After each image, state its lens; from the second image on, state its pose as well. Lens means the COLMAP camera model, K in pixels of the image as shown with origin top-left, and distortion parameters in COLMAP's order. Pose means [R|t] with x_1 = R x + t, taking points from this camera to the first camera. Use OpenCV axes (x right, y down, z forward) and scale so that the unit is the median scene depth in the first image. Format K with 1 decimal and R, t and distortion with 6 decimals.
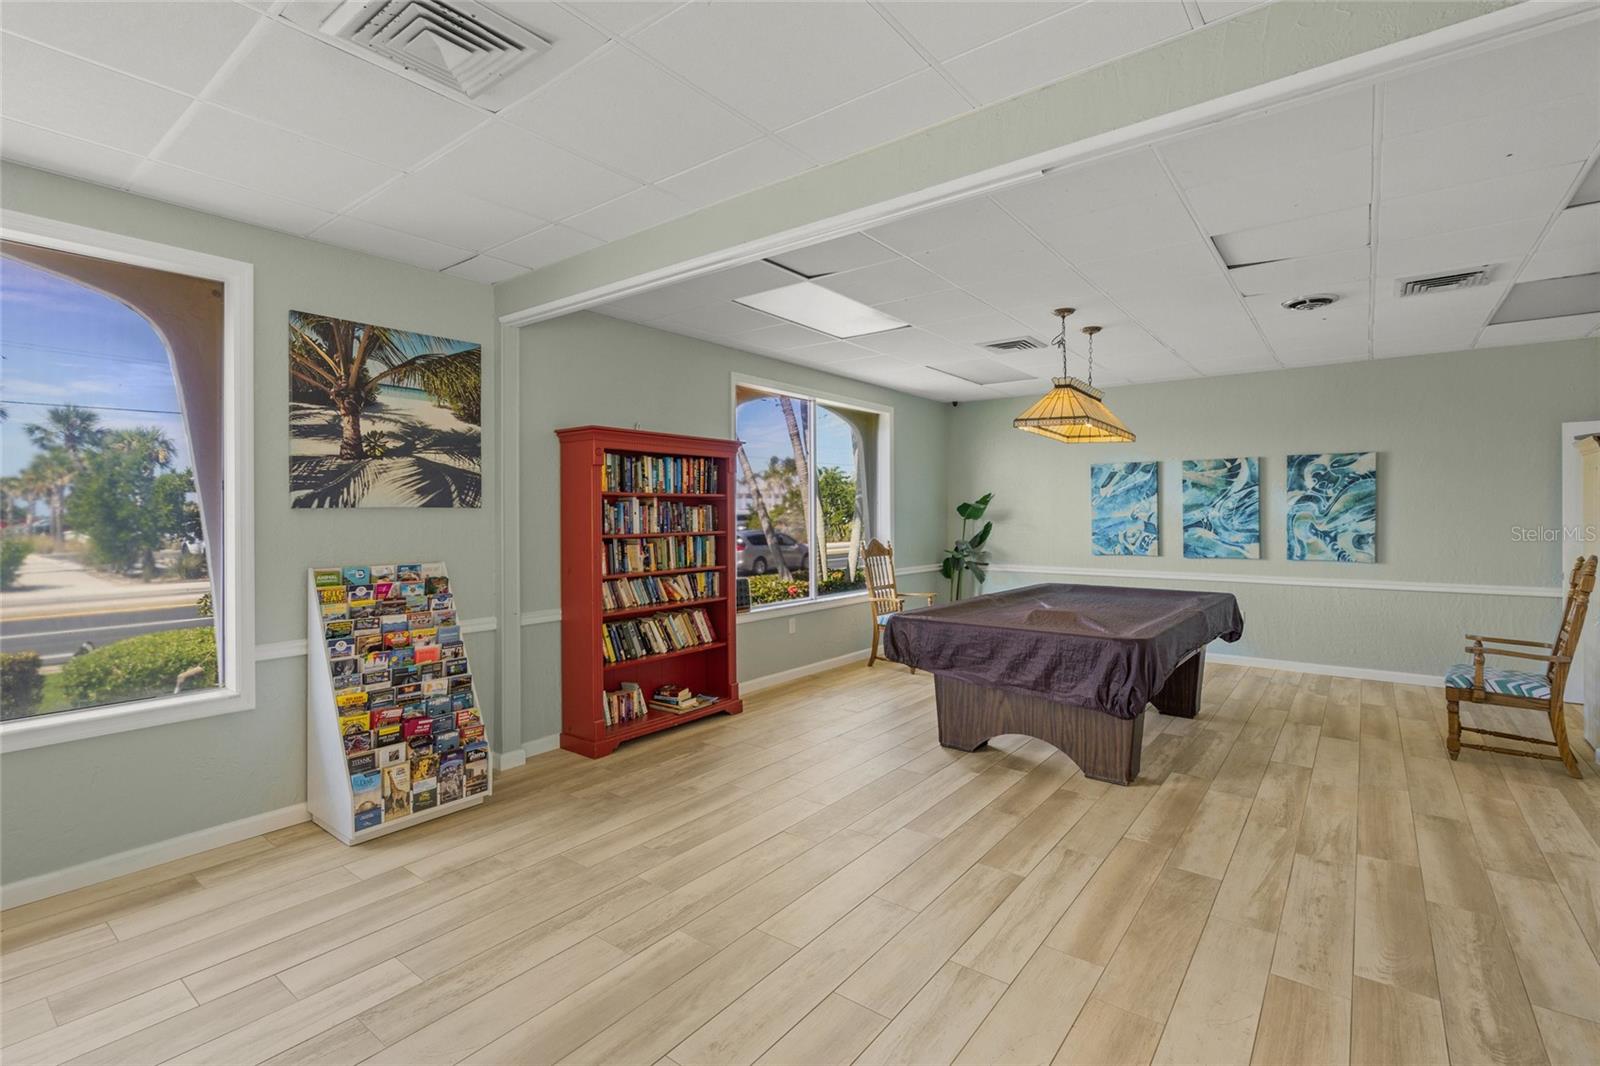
lens RADIAL K [[738.9, 0, 796.2], [0, 738.9, 526.0], [0, 0, 1]] dist [-0.001677, 0.001377]
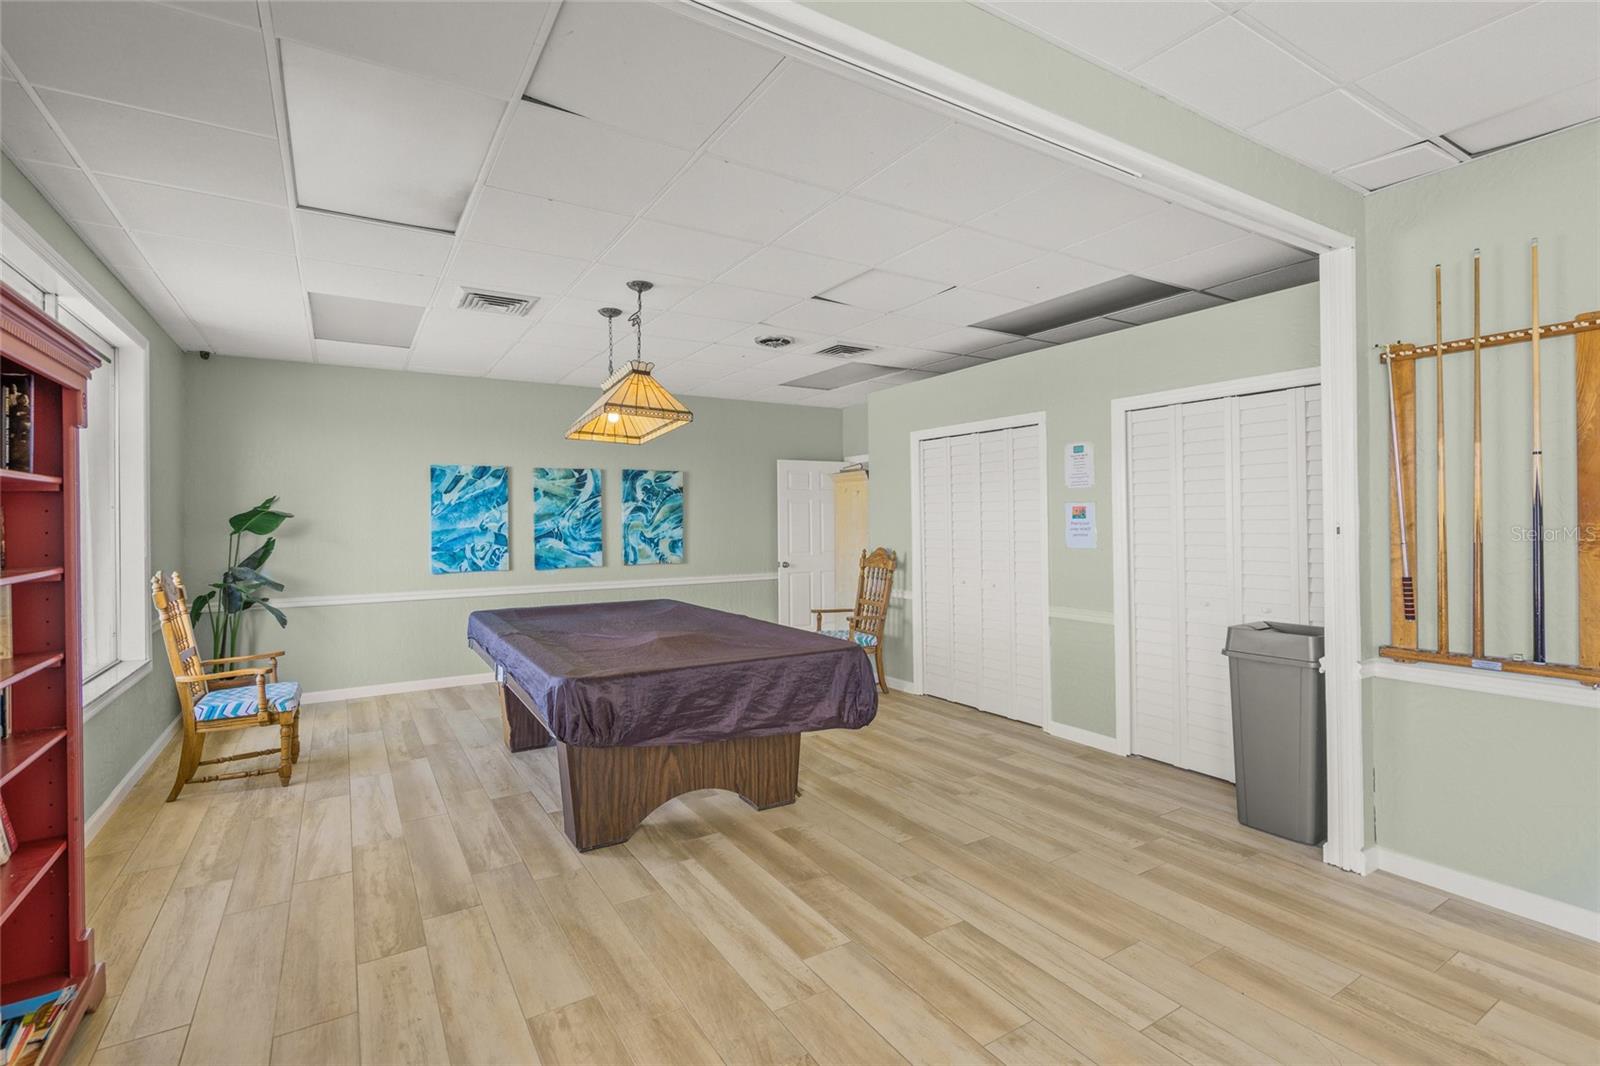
lens RADIAL K [[738.9, 0, 796.2], [0, 738.9, 526.0], [0, 0, 1]] dist [-0.001677, 0.001377]
pose [[0.349811, -0.007662, 0.936789, -0.277133], [0.024657, 0.999695, -0.001031, -0.004988], [-0.936496, 0.023459, 0.349894, 0.397470]]
